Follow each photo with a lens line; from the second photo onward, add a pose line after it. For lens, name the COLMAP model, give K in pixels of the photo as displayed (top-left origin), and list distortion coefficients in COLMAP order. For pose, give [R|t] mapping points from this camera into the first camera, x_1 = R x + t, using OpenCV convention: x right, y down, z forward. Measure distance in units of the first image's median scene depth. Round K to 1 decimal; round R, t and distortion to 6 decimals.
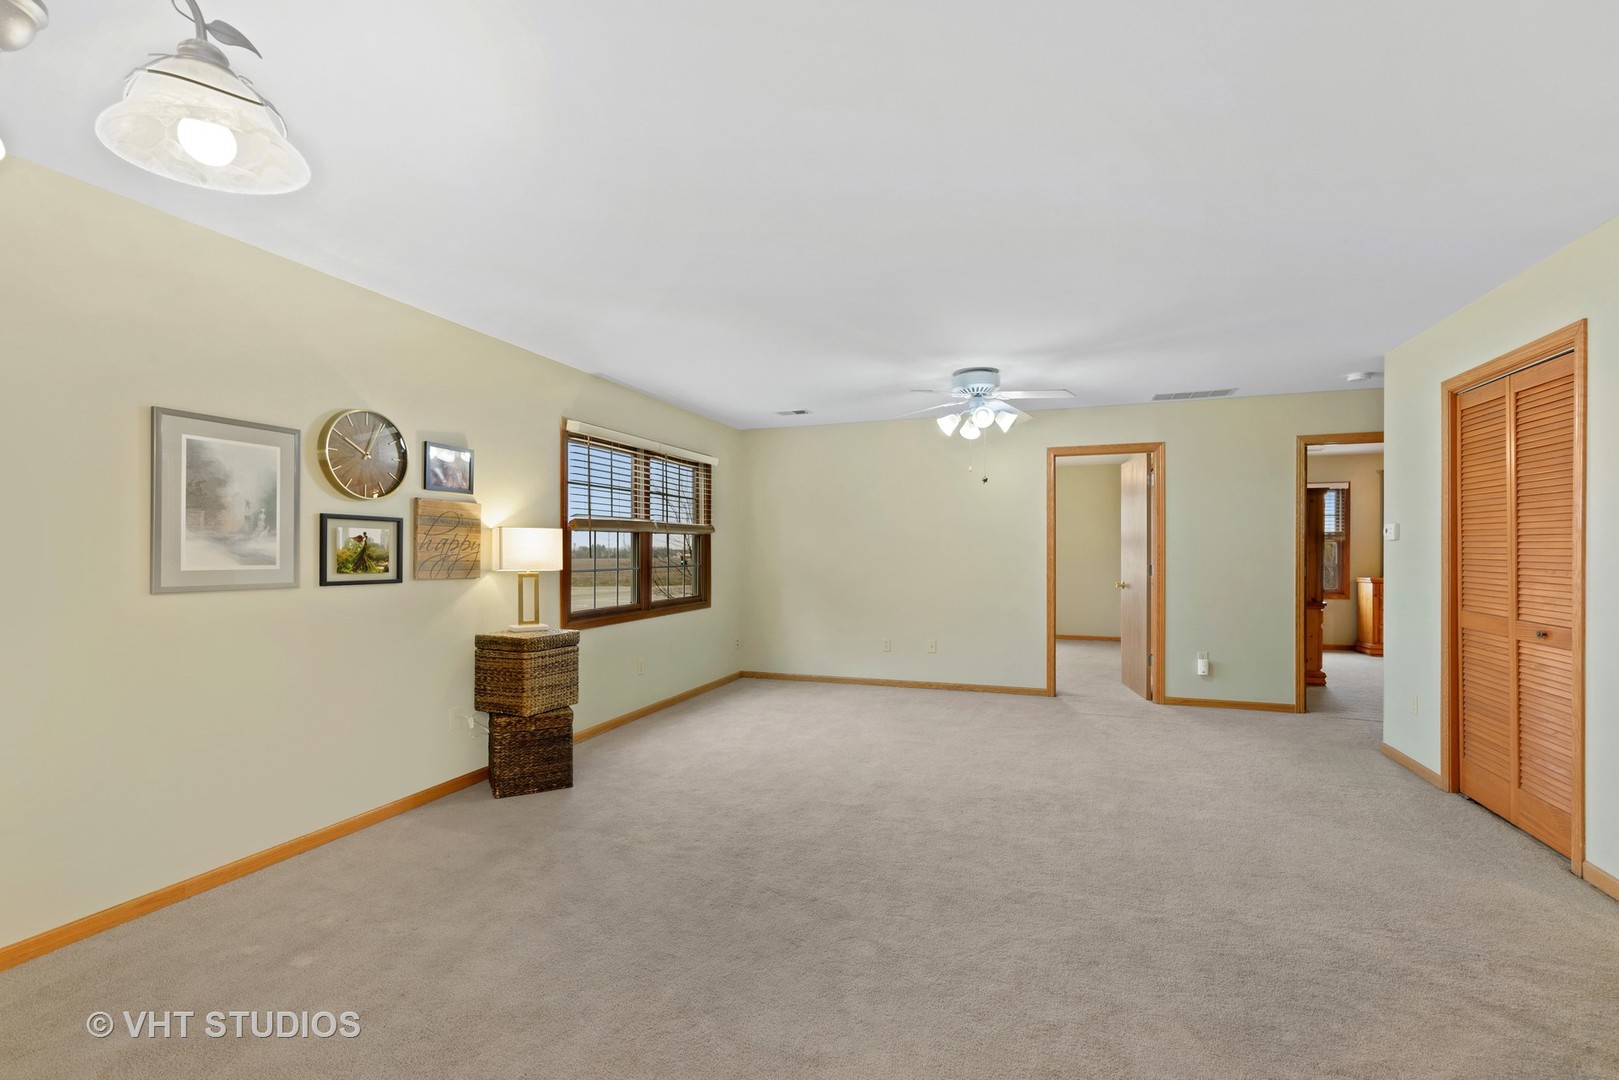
lens RADIAL K [[702.4, 0, 810.3], [0, 702.4, 554.4], [0, 0, 1]] dist [0.000266, -0.000647]
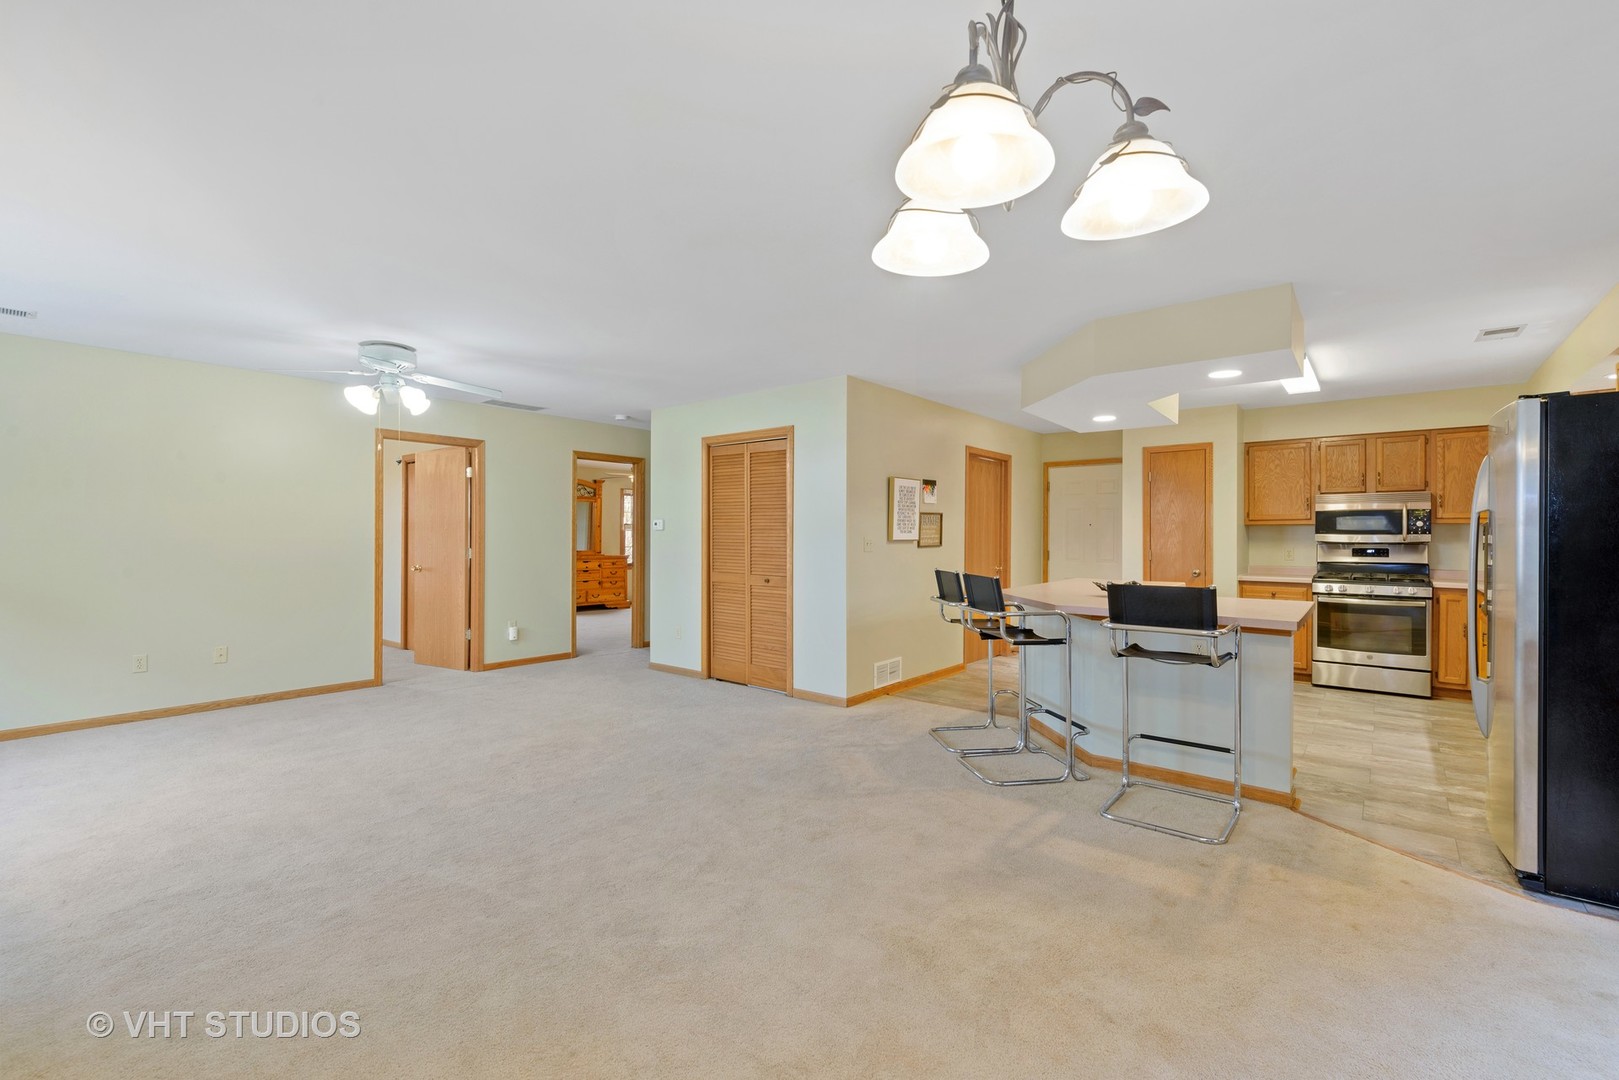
lens RADIAL K [[702.4, 0, 799.2], [0, 702.4, 535.6], [0, 0, 1]] dist [0.000266, -0.000647]
pose [[0.330555, 0.009528, 0.943739, -0.519251], [-0.001859, 0.999954, -0.009444, 0.005566], [-0.943785, 0.001368, 0.330558, 0.187464]]
